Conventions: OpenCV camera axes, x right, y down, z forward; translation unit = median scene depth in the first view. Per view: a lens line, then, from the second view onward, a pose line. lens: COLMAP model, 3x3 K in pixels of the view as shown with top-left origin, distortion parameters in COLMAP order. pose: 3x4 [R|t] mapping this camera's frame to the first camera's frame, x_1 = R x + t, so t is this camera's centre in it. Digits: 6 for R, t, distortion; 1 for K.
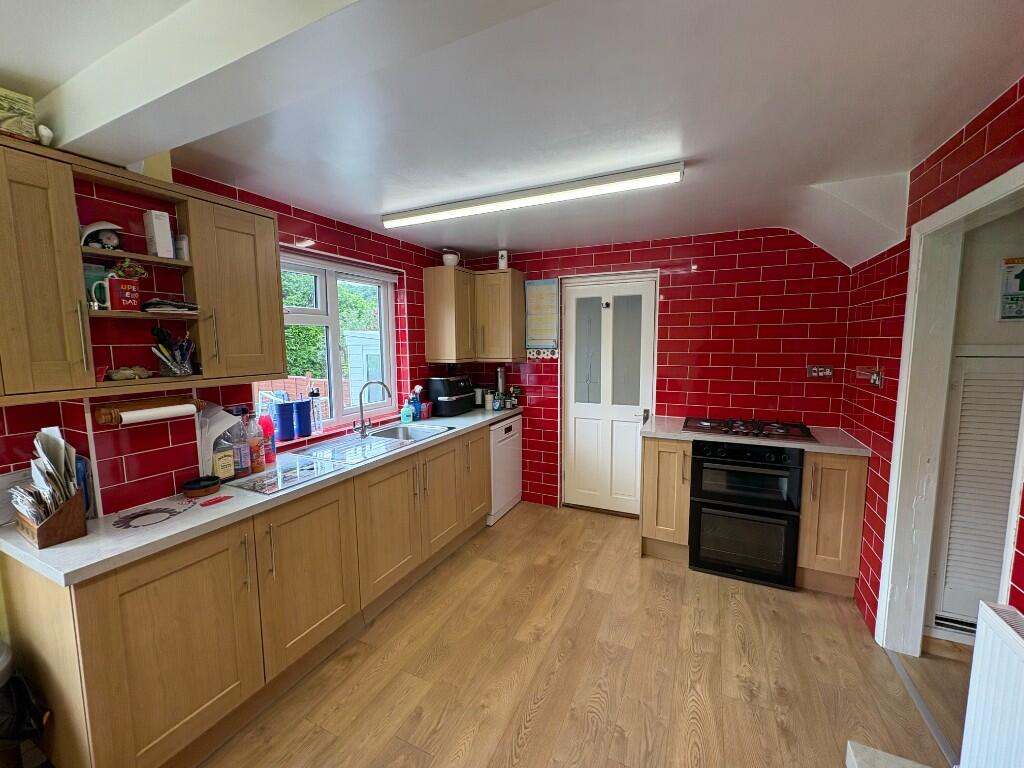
lens RADIAL K [[403.0, 0, 512.0], [0, 403.0, 384.0], [0, 0, 1]] dist [0.000955, 0.000060]
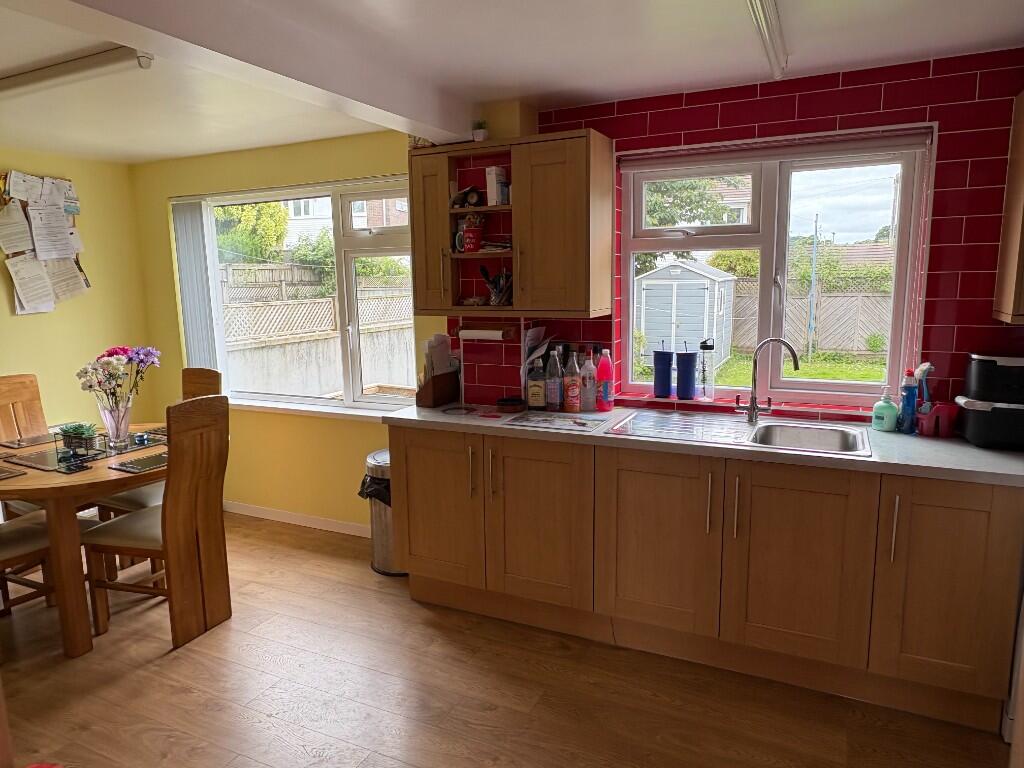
lens RADIAL K [[686.8, 0, 512.0], [0, 686.8, 384.0], [0, 0, 1]] dist [0.000647, 0.001184]
pose [[0.007536, 0.174854, -0.984566, 1.054257], [-0.088988, 0.980804, 0.173505, -0.131170], [0.996004, 0.086307, 0.022952, 0.901403]]
